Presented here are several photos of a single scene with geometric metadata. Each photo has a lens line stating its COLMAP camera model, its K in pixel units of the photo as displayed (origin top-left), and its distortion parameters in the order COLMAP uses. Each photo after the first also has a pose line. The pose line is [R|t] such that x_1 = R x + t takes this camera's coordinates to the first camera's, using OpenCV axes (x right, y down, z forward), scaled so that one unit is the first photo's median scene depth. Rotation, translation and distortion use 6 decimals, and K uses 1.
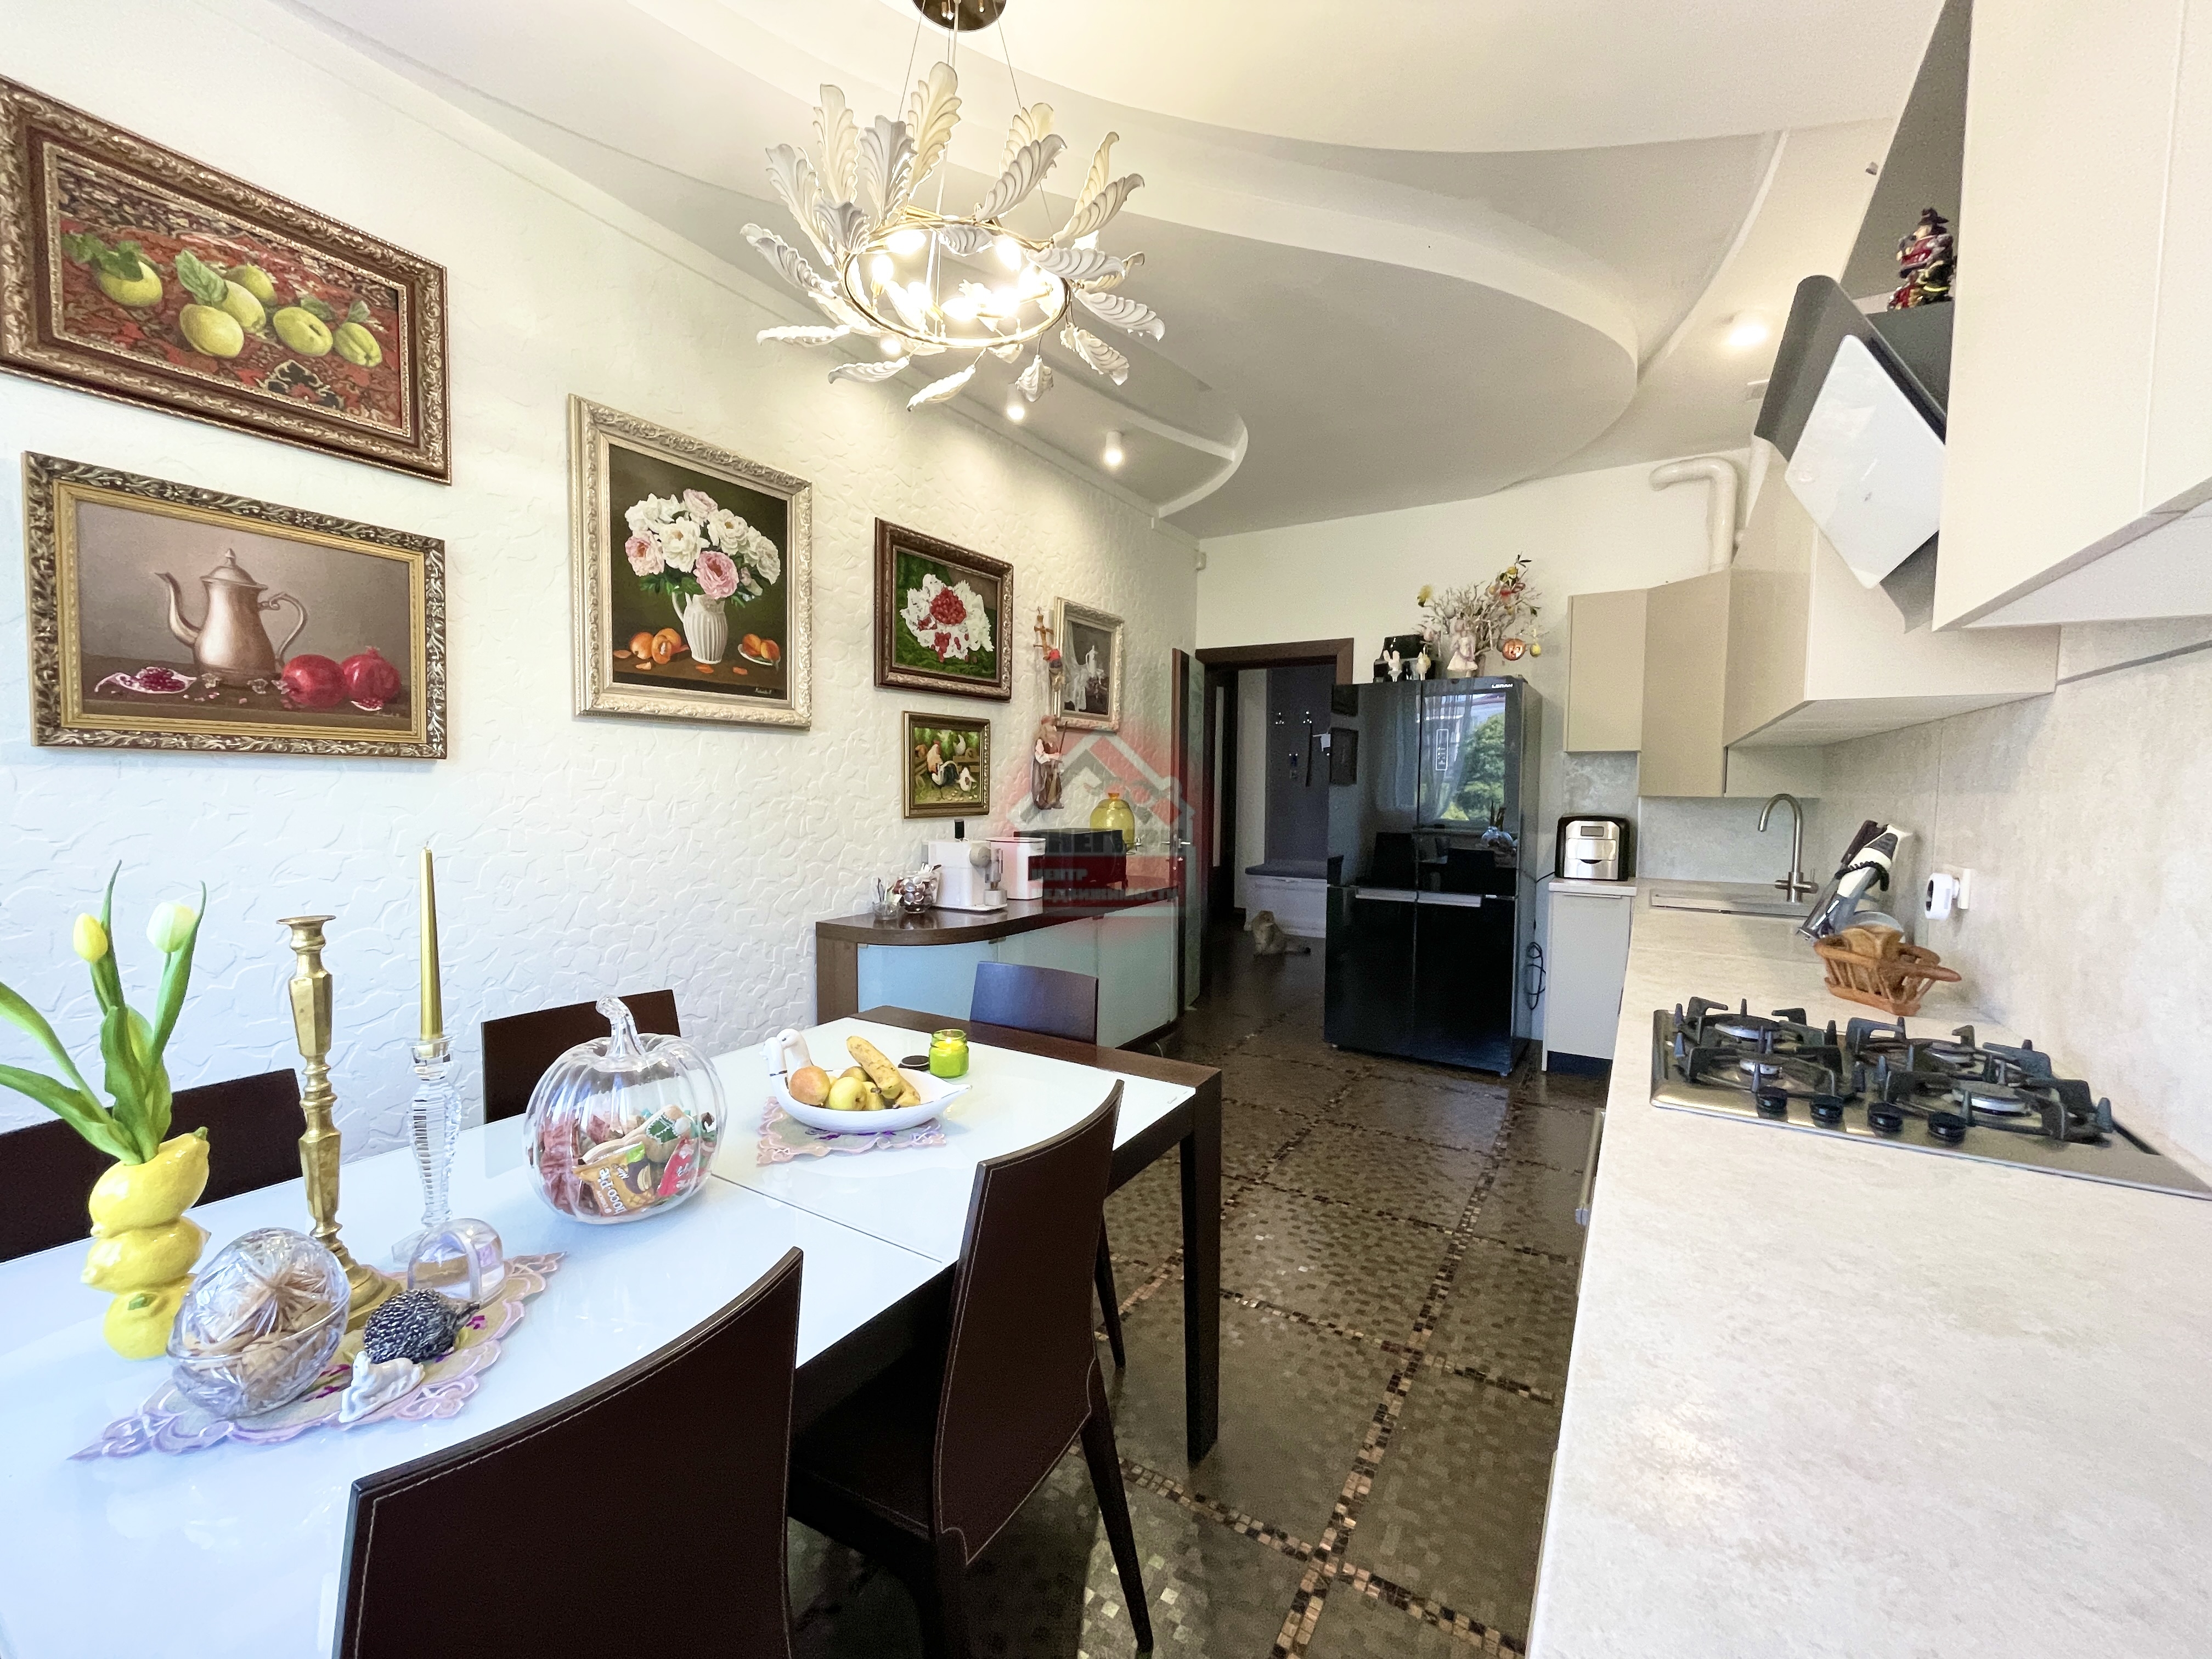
lens RADIAL K [[891.3, 0, 1114.9], [0, 891.3, 831.8], [0, 0, 1]] dist [-0.000989, -0.000761]
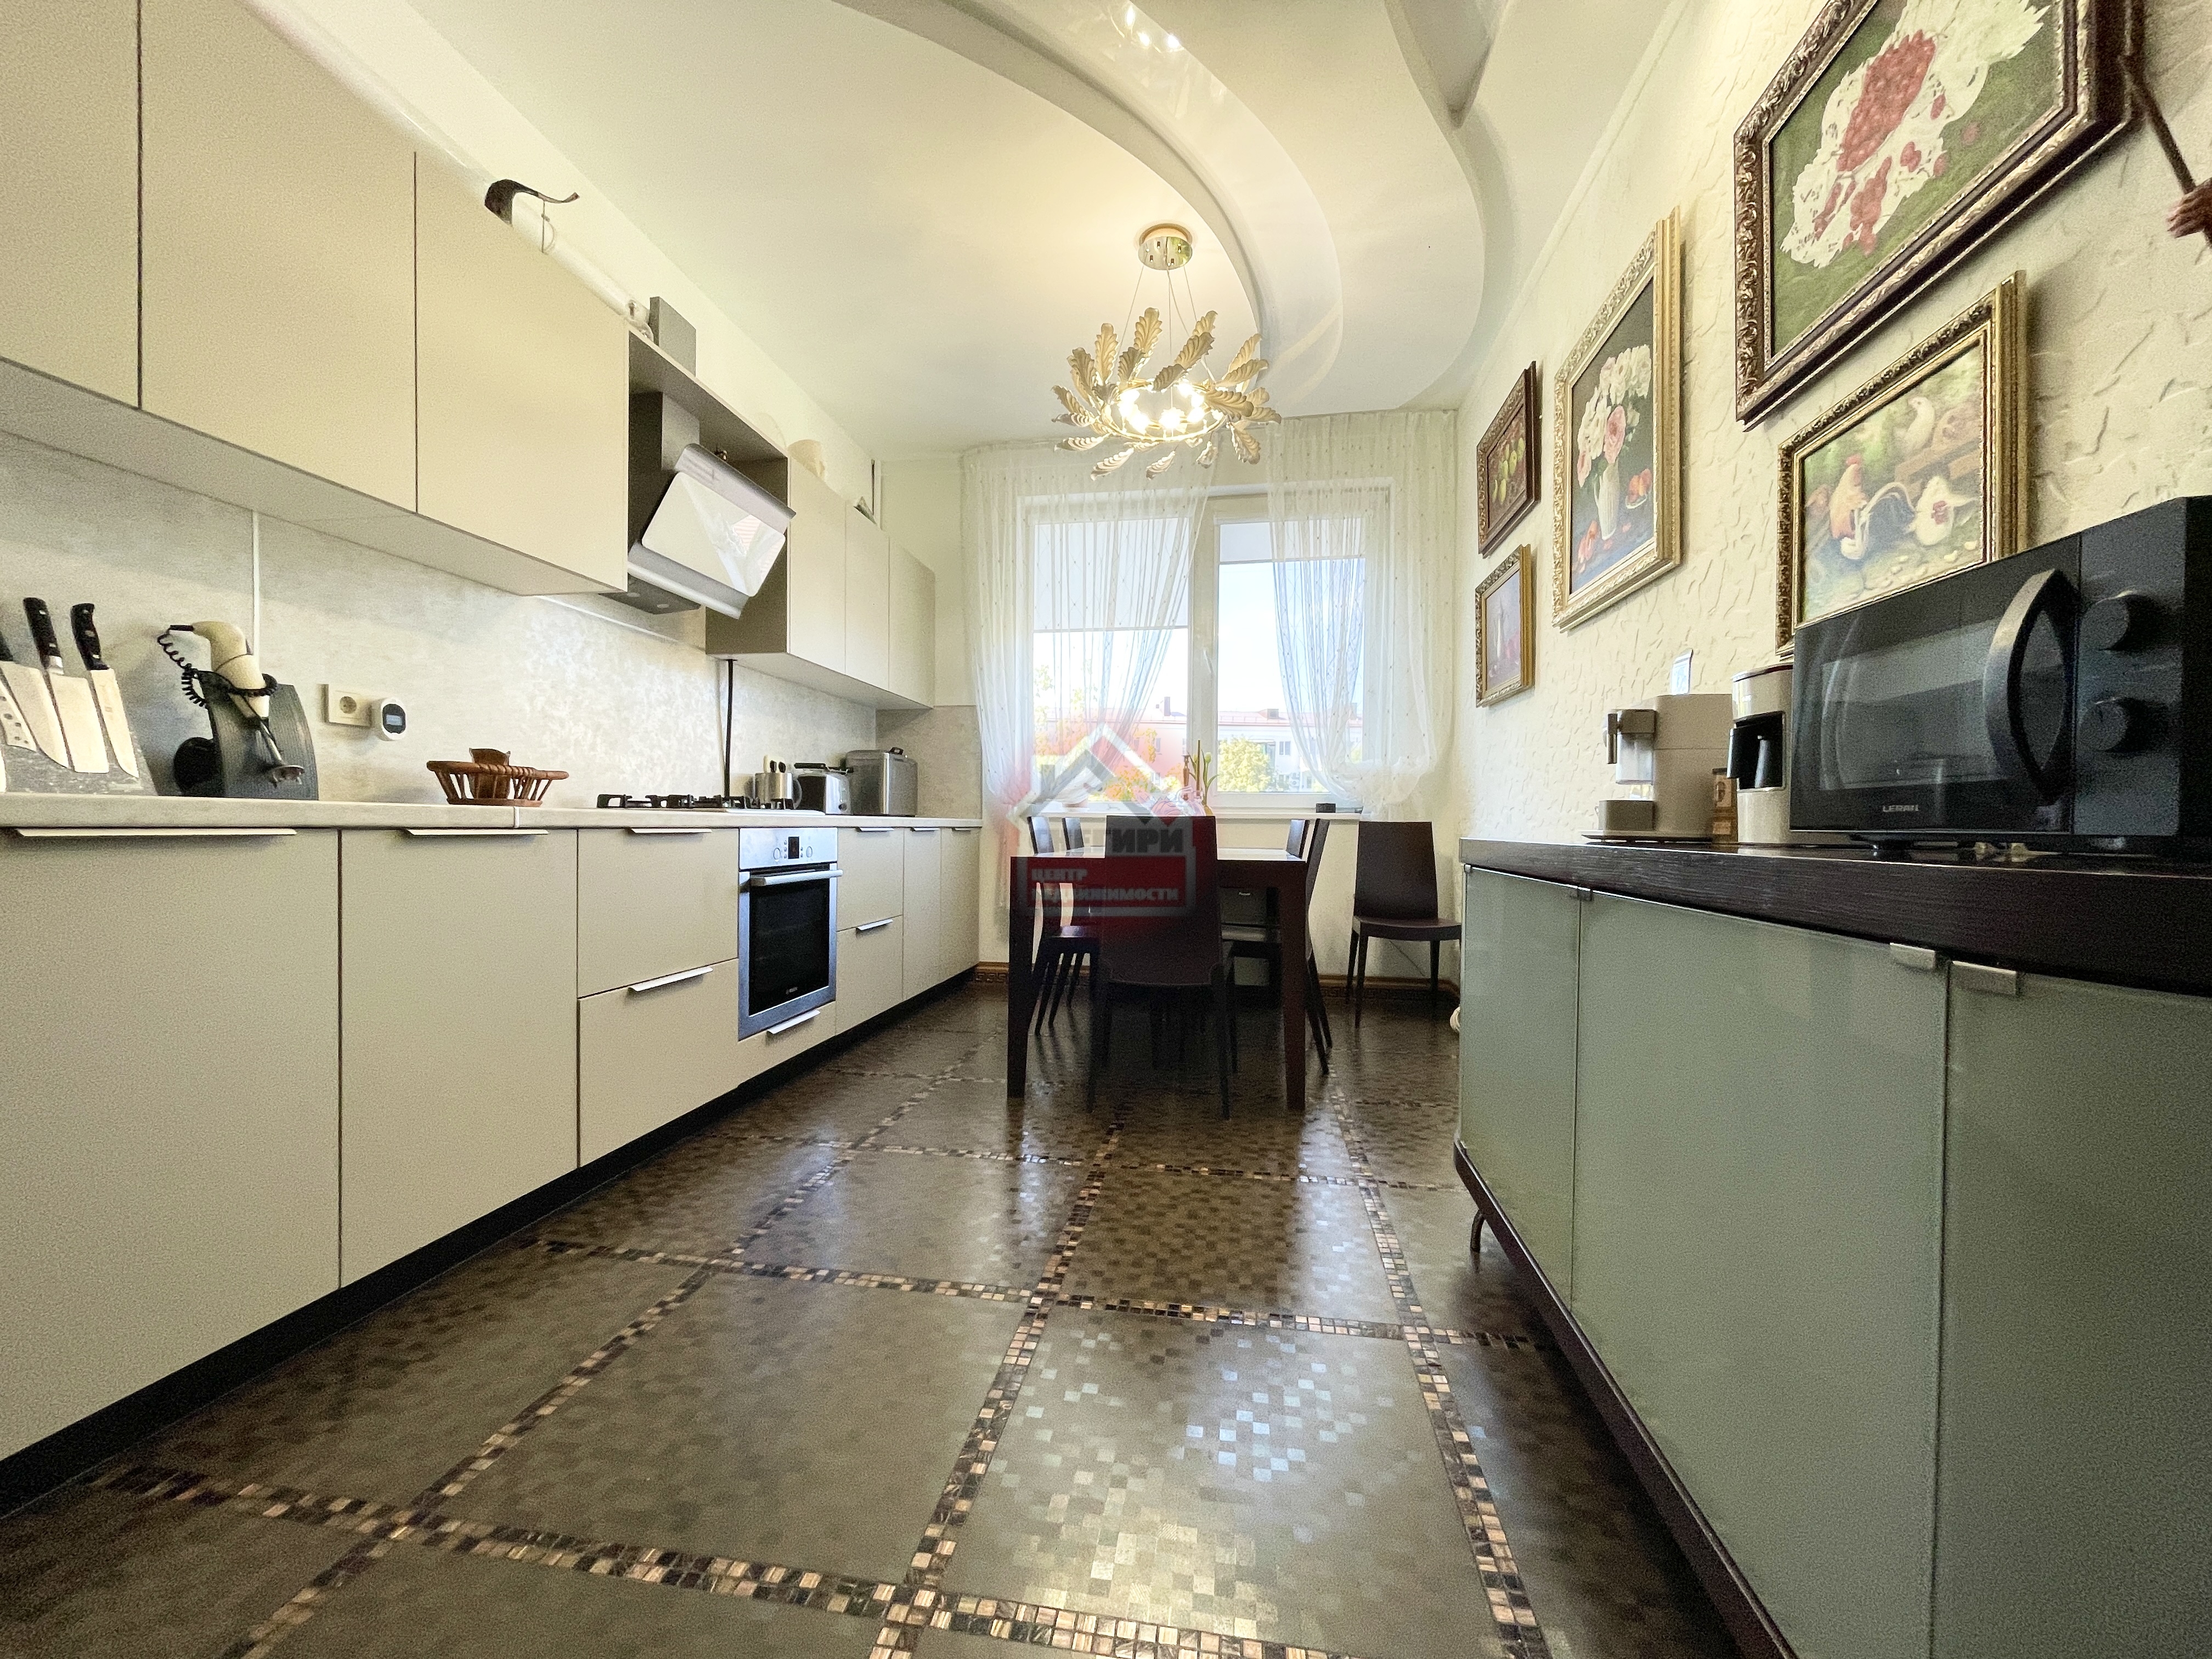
lens RADIAL K [[891.3, 0, 1095.3], [0, 891.3, 840.2], [0, 0, 1]] dist [-0.000989, -0.000761]
pose [[-0.933099, -0.013221, -0.359375, 0.356234], [-0.039192, 0.997110, 0.065077, 0.081720], [0.357477, 0.074808, -0.930921, 1.635111]]
